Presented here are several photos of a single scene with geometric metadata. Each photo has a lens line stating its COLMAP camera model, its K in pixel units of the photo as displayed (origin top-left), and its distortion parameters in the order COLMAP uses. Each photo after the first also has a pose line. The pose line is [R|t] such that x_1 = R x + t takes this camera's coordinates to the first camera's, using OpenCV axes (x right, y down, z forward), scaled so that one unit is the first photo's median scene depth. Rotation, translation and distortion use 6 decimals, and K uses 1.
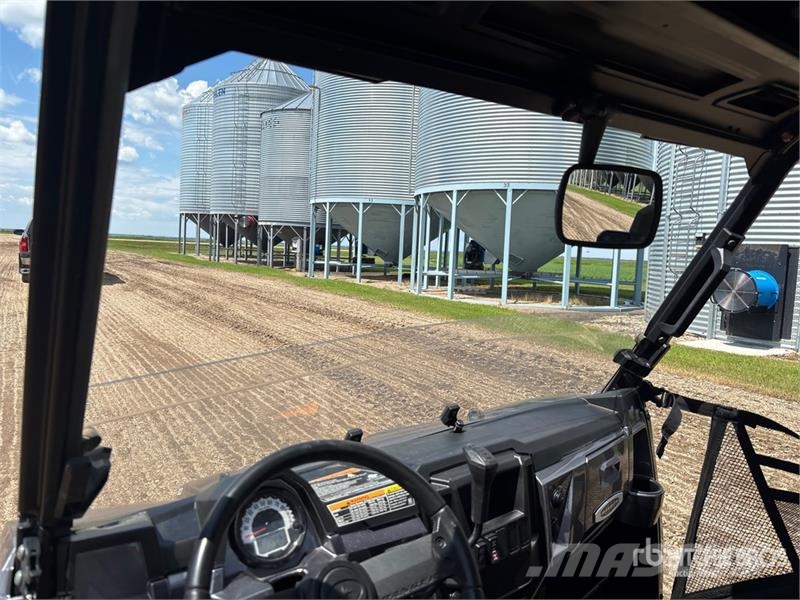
lens RADIAL K [[594.7, 0, 400.0], [0, 594.7, 300.0], [0, 0, 1]] dist [0.050125, -0.062207]
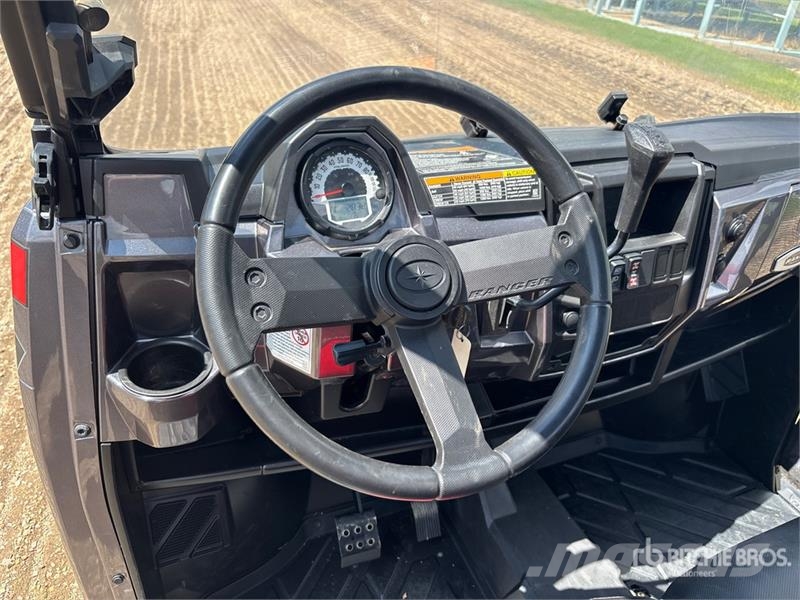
lens RADIAL K [[609.7, 0, 400.0], [0, 609.7, 300.0], [0, 0, 1]] dist [0.010312, -0.034326]
pose [[0.964858, 0.178779, -0.192578, 0.016098], [-0.080313, 0.898444, 0.431680, 0.090878], [0.250196, -0.401044, 0.881230, 0.148348]]
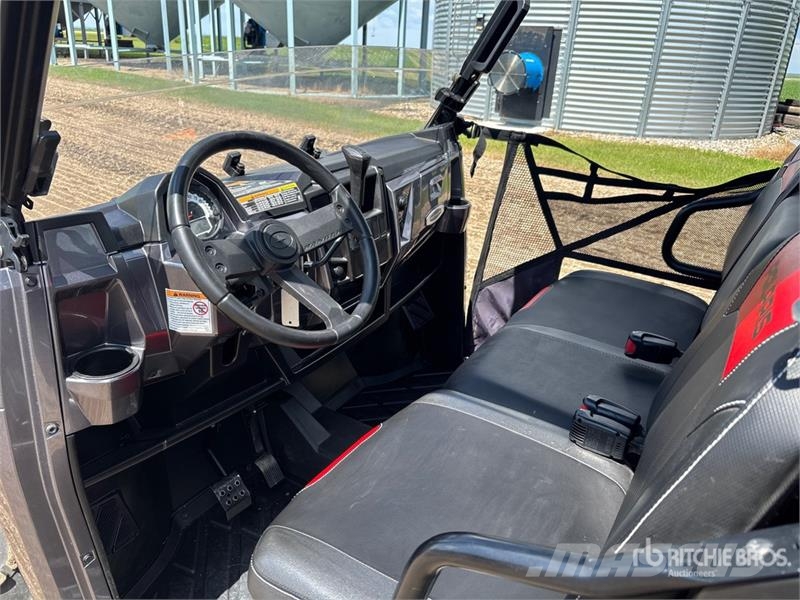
lens RADIAL K [[594.7, 0, 400.0], [0, 594.7, 300.0], [0, 0, 1]] dist [0.050125, -0.062207]
pose [[0.940953, -0.126276, 0.314105, -0.130360], [0.015848, 0.943243, 0.331726, 0.085602], [-0.338166, -0.307161, 0.889548, -0.146149]]
